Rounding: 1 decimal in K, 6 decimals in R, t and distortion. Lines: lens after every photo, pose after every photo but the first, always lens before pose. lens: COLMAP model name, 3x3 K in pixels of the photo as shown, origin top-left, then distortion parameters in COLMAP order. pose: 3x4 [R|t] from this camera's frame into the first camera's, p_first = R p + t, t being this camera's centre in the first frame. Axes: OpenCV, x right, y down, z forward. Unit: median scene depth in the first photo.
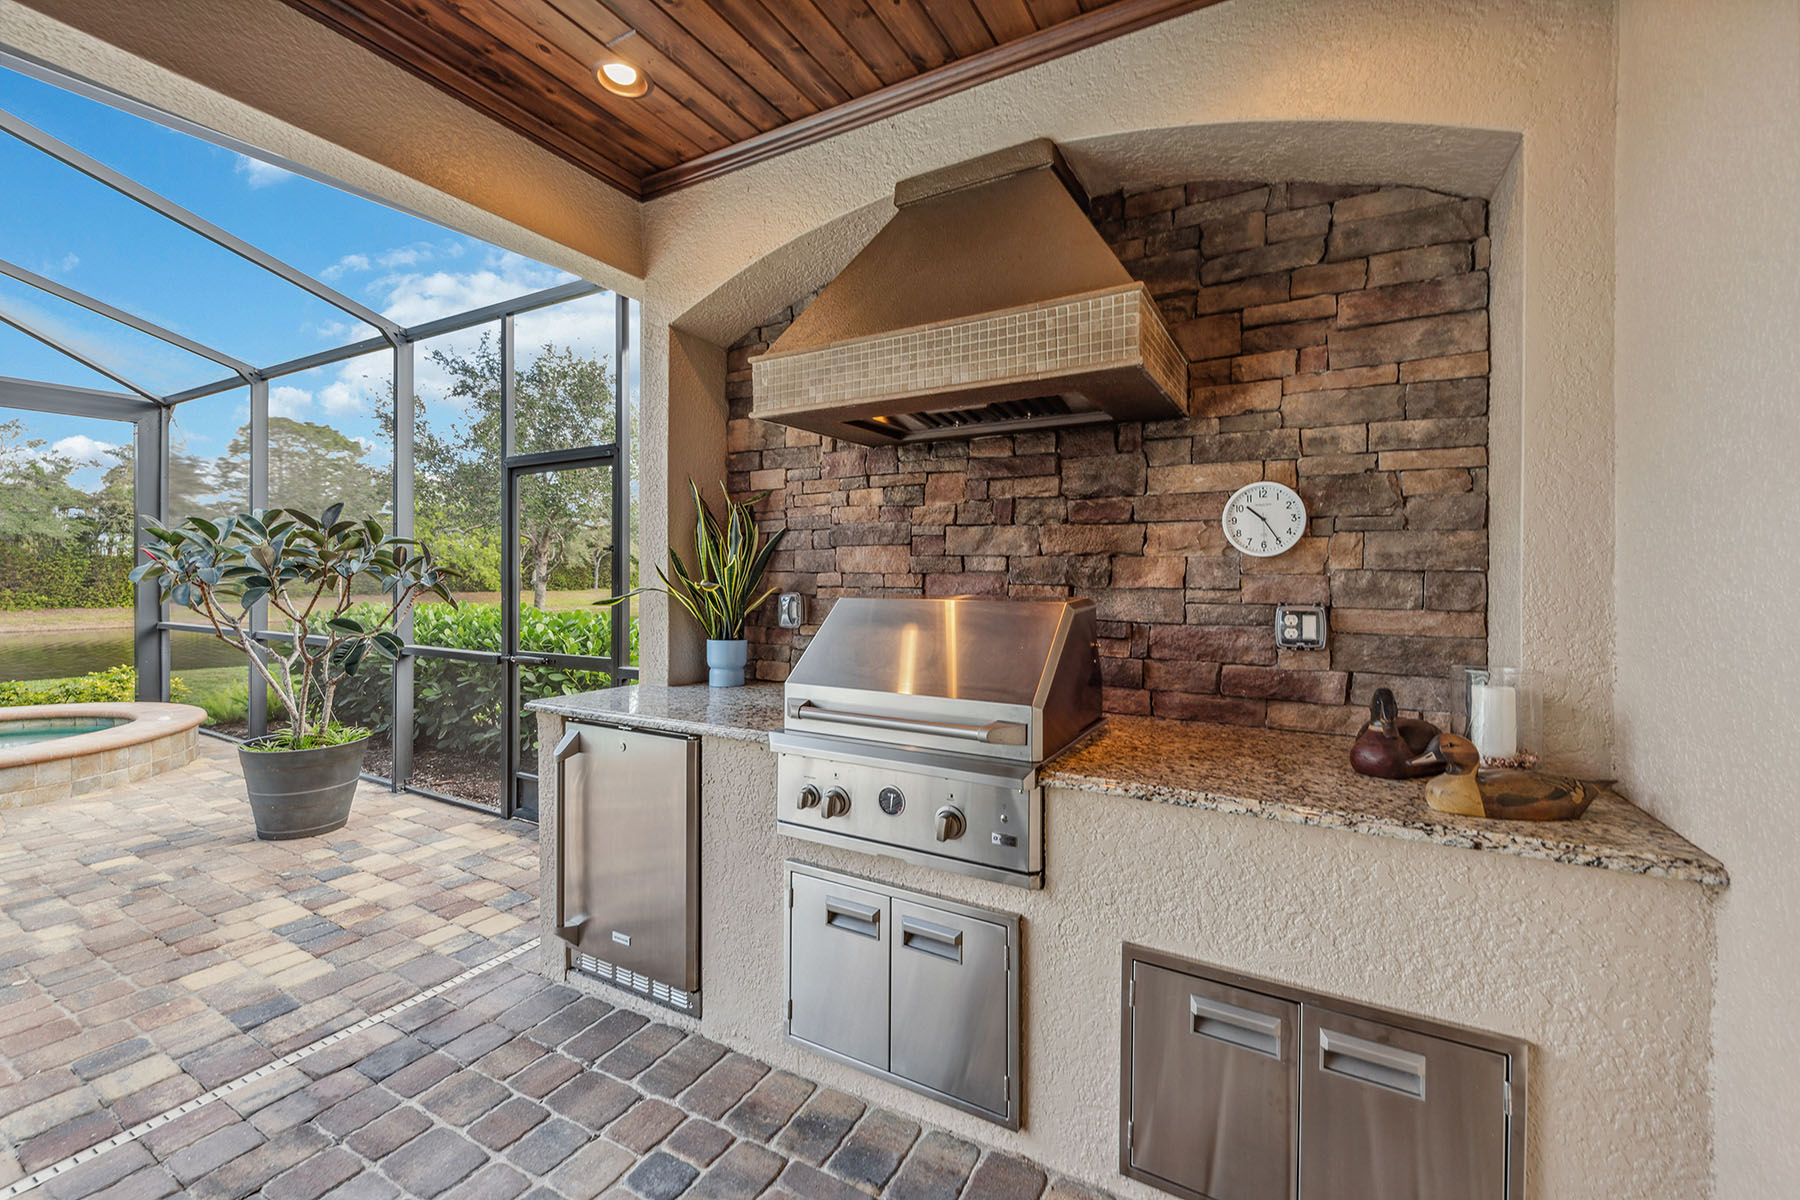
lens RADIAL K [[736.2, 0, 904.0], [0, 736.2, 578.6], [0, 0, 1]] dist [0.013535, -0.002906]
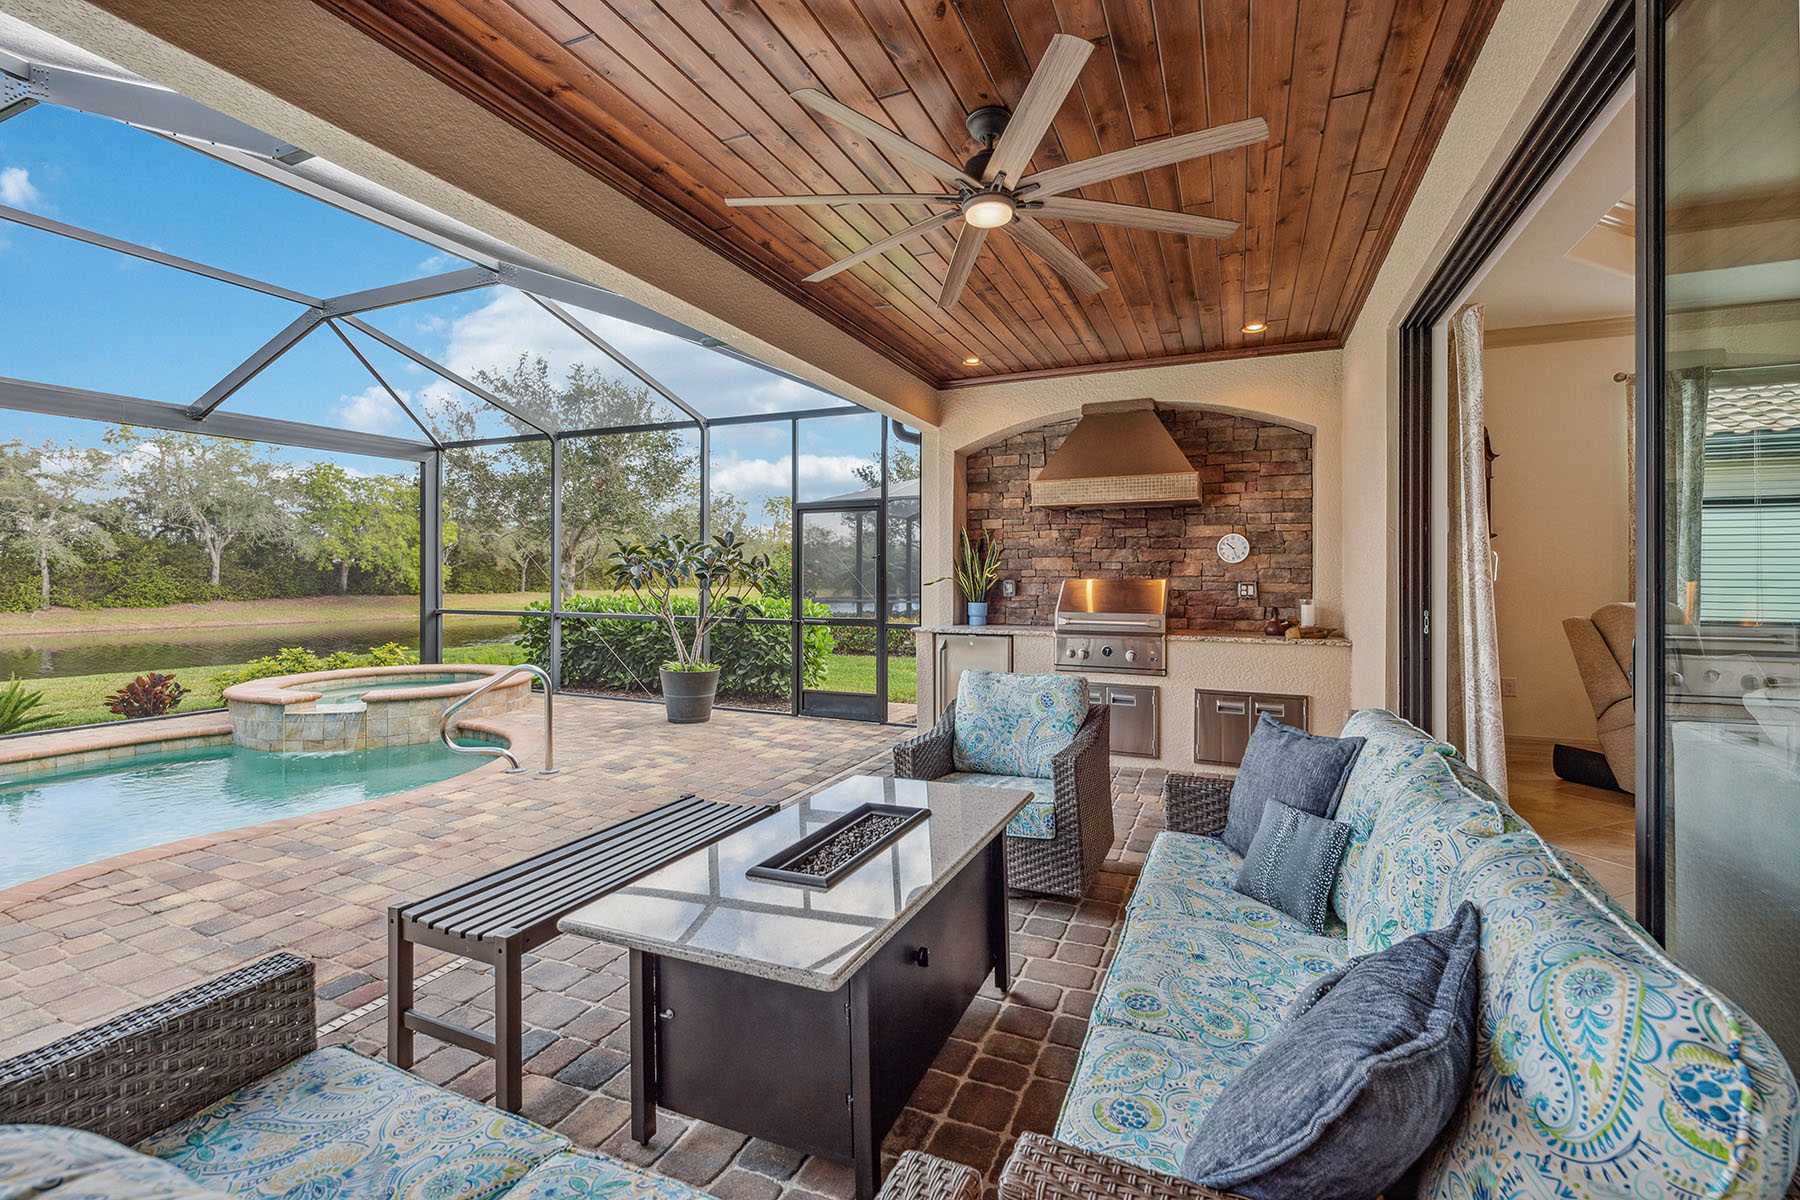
lens RADIAL K [[780.9, 0, 902.5], [0, 780.9, 576.3], [0, 0, 1]] dist [0.016942, -0.000288]
pose [[0.994925, -0.001366, 0.100613, -0.904308], [0.001933, 0.999983, -0.005544, 0.028509], [-0.100604, 0.005710, 0.994910, -1.545667]]
